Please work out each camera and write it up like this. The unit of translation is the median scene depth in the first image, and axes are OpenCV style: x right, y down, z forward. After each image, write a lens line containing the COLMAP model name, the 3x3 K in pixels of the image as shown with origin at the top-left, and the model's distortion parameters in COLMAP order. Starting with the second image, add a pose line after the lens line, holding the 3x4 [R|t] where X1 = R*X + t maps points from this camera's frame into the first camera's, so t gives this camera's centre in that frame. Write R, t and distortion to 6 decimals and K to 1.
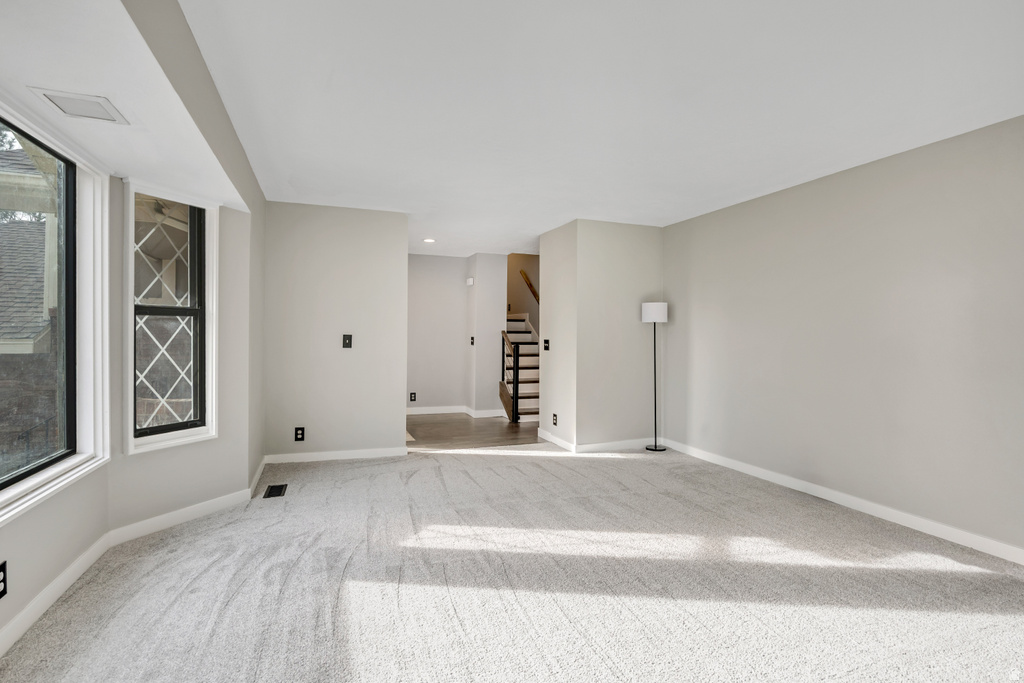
lens RADIAL K [[462.5, 0, 509.7], [0, 462.5, 339.0], [0, 0, 1]] dist [-0.012922, 0.000153]
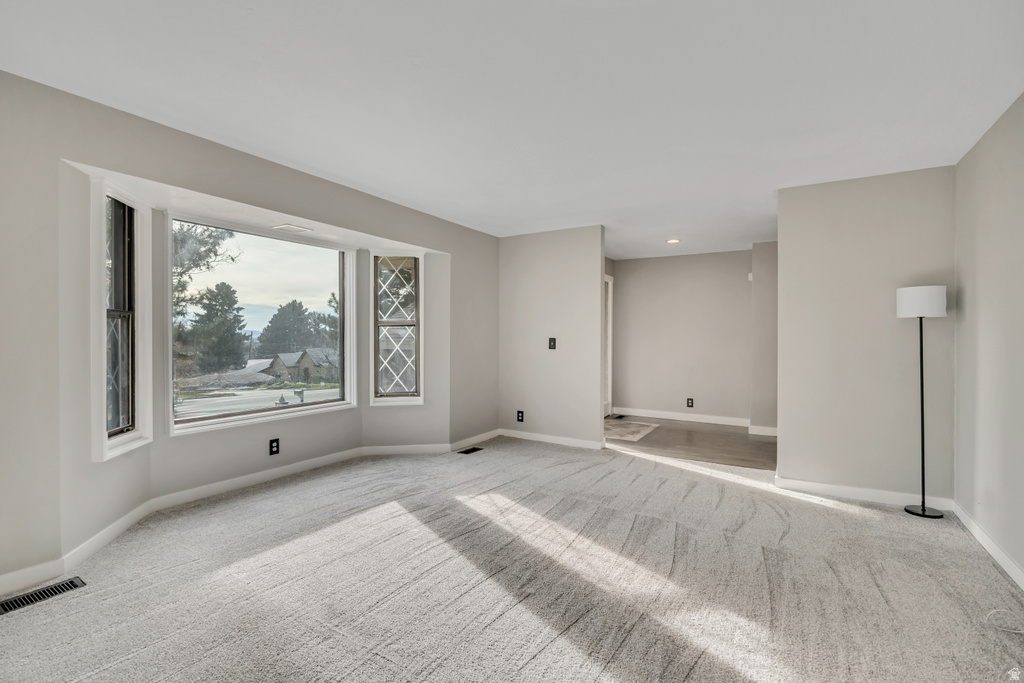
lens RADIAL K [[462.5, 0, 503.3], [0, 462.5, 342.0], [0, 0, 1]] dist [-0.012922, 0.000153]
pose [[0.630629, 0.002309, -0.776081, 0.791505], [-0.005333, 0.999985, -0.001358, 0.005524], [0.776066, 0.004996, 0.630632, 0.248813]]
